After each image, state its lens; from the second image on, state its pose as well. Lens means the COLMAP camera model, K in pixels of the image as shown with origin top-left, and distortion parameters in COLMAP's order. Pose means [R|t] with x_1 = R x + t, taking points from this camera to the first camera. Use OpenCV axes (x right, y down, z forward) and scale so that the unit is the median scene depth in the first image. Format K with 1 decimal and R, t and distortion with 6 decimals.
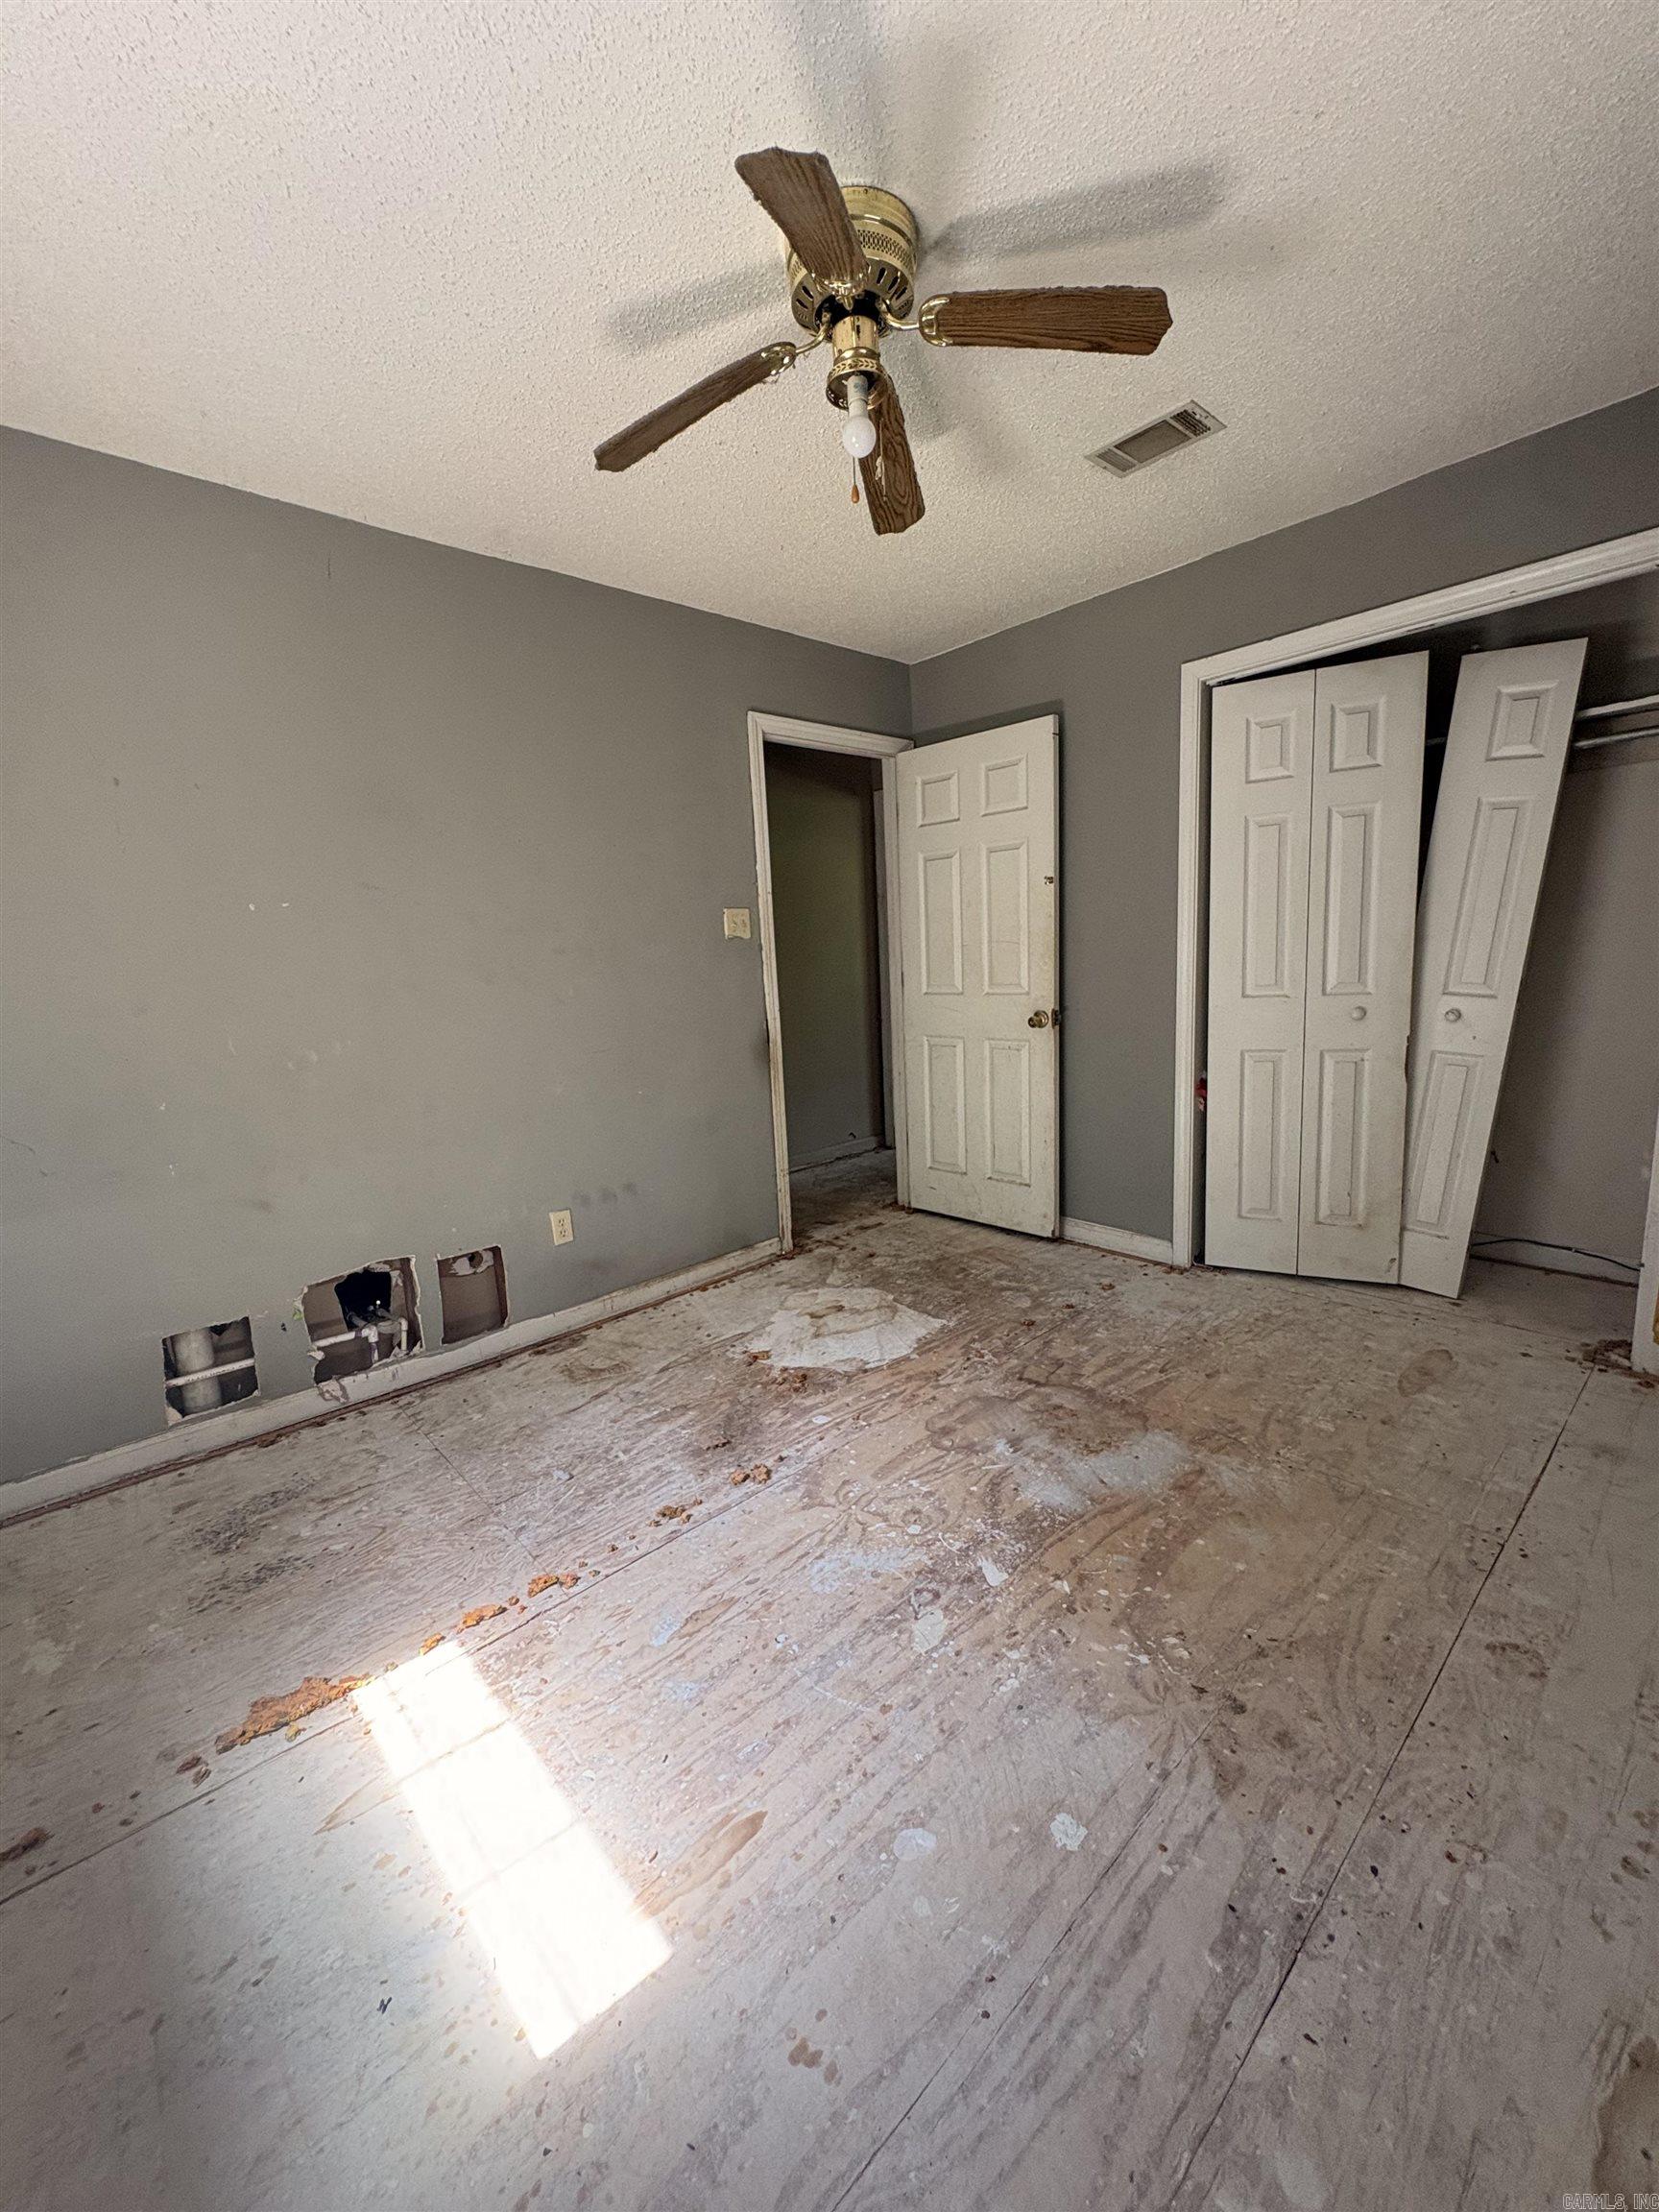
lens RADIAL K [[883.7, 0, 829.5], [0, 883.7, 1106.0], [0, 0, 1]] dist [0.000576, -0.000591]
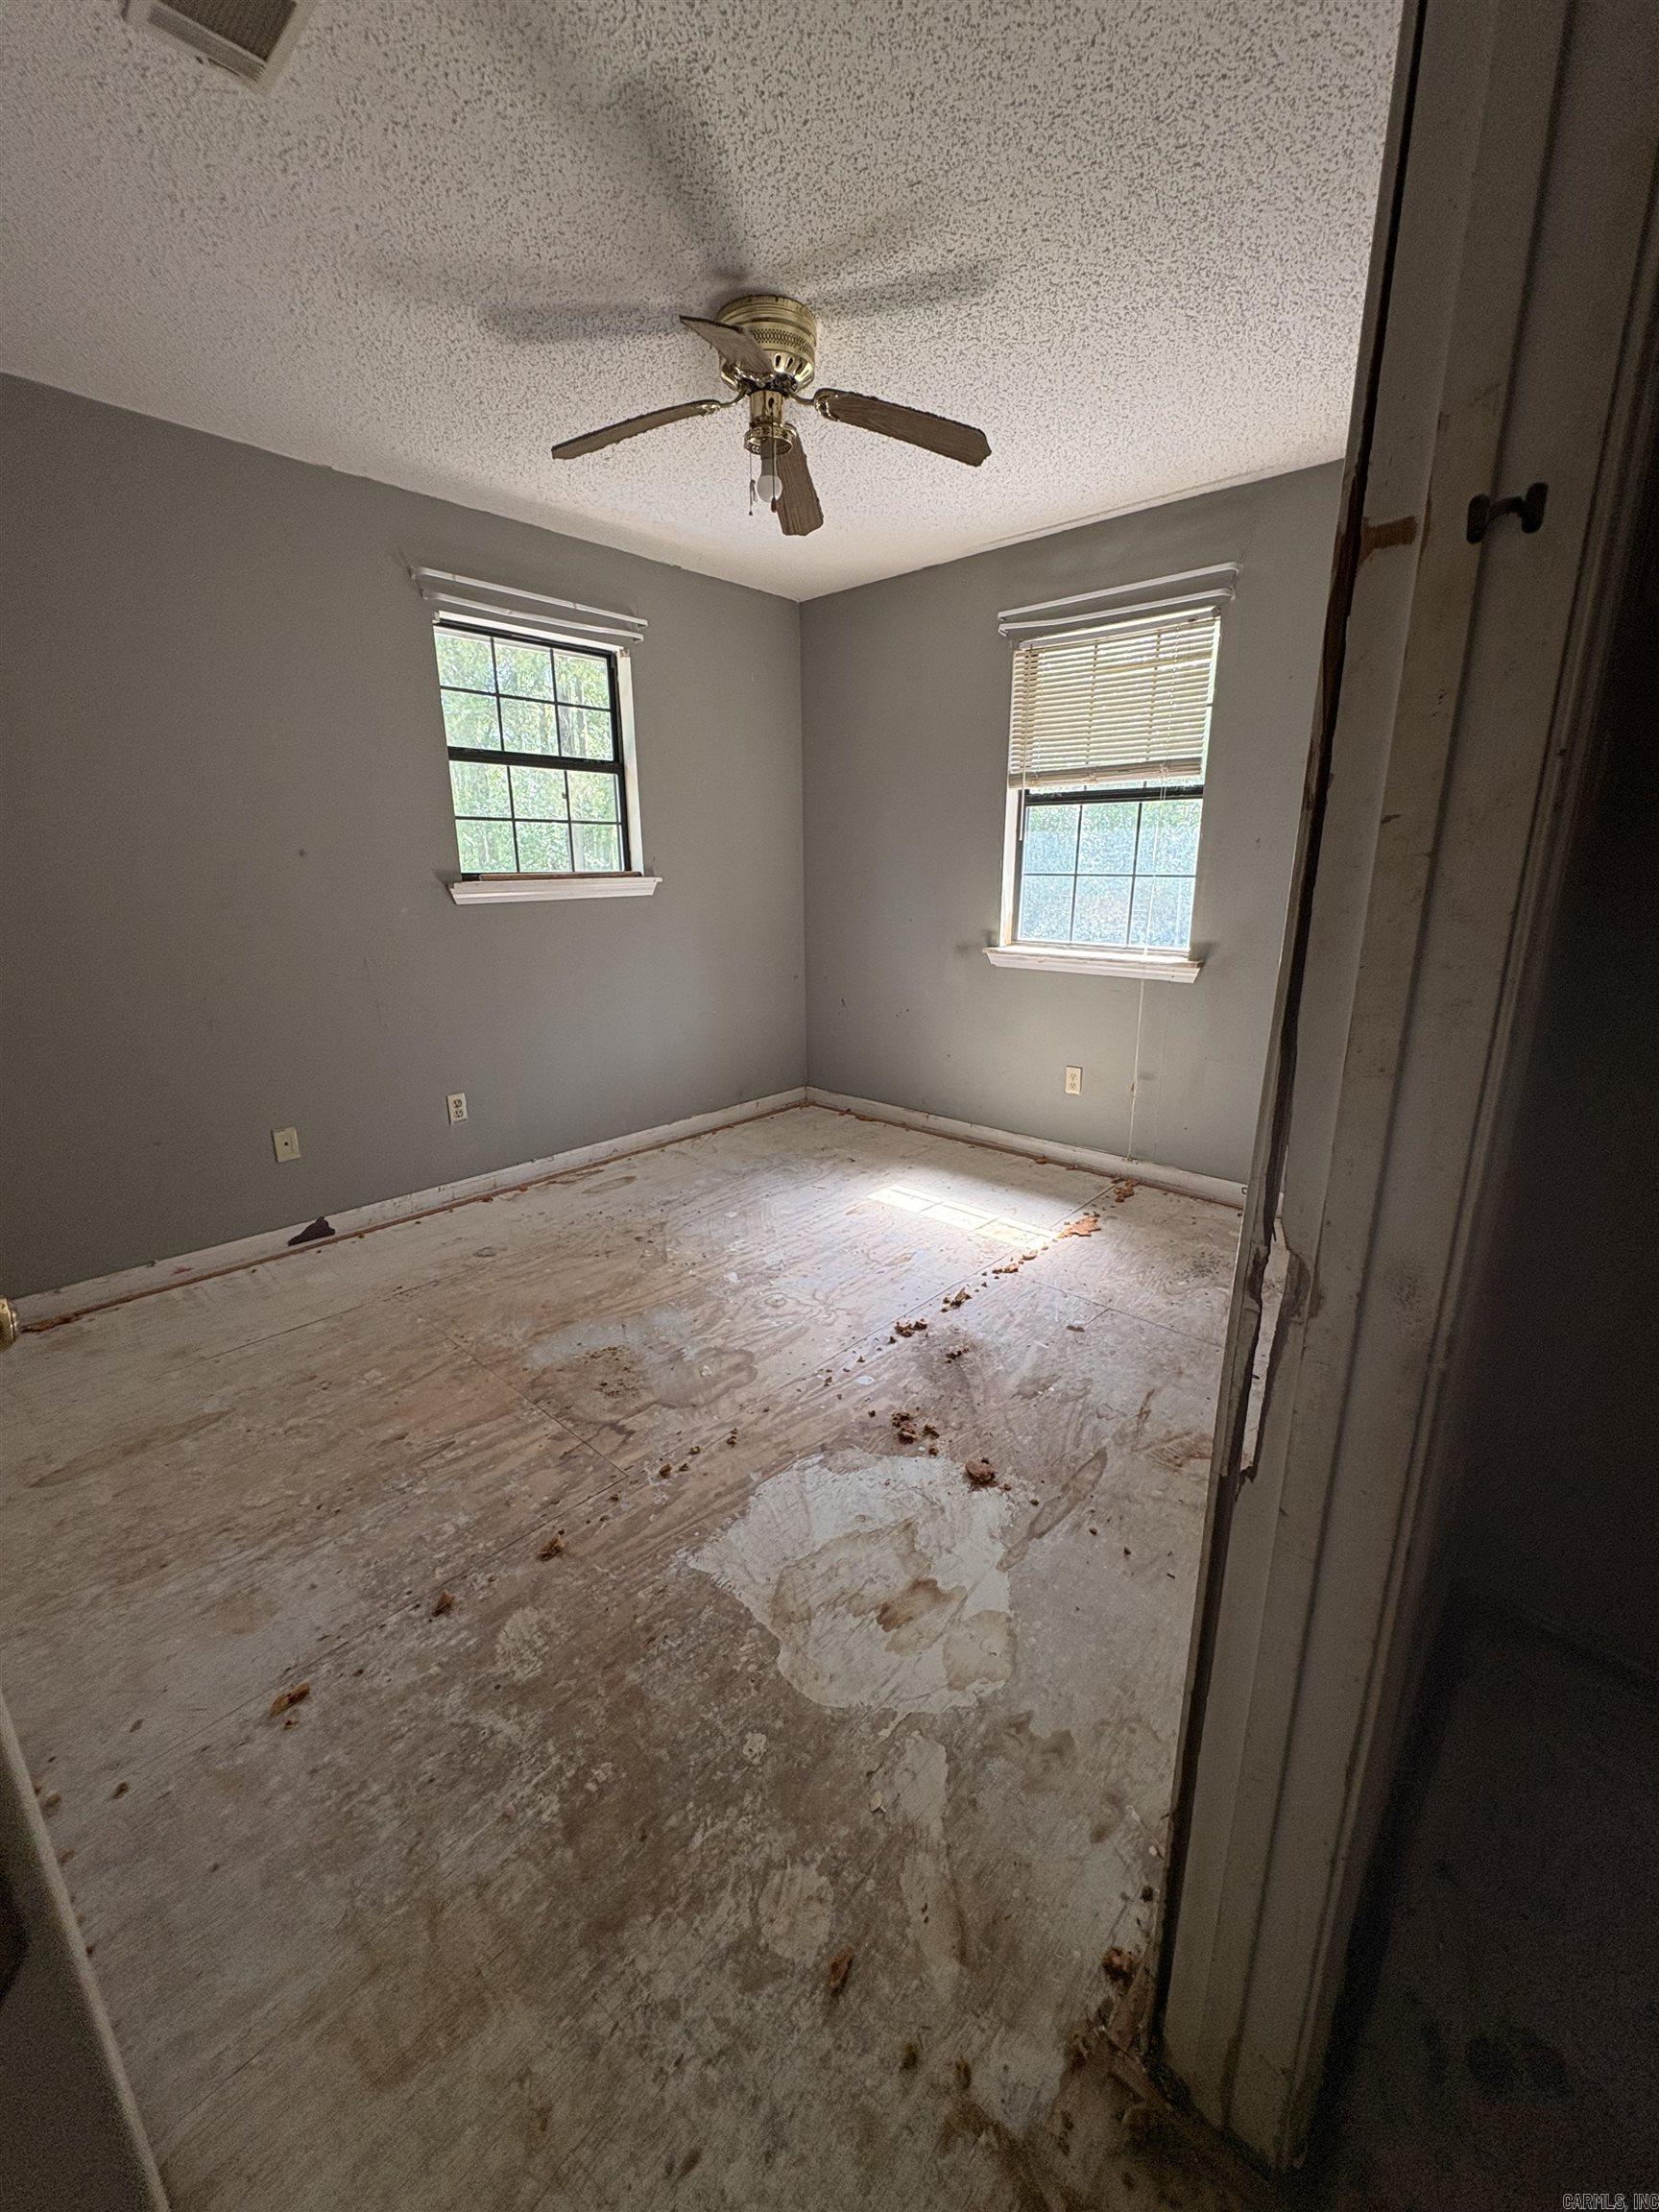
lens RADIAL K [[883.7, 0, 829.5], [0, 883.7, 1106.0], [0, 0, 1]] dist [0.000576, -0.000591]
pose [[-0.994285, 0.077069, -0.073879, 0.067784], [0.038171, 0.902897, 0.428158, -0.287116], [0.099702, 0.422891, -0.900679, 1.542788]]
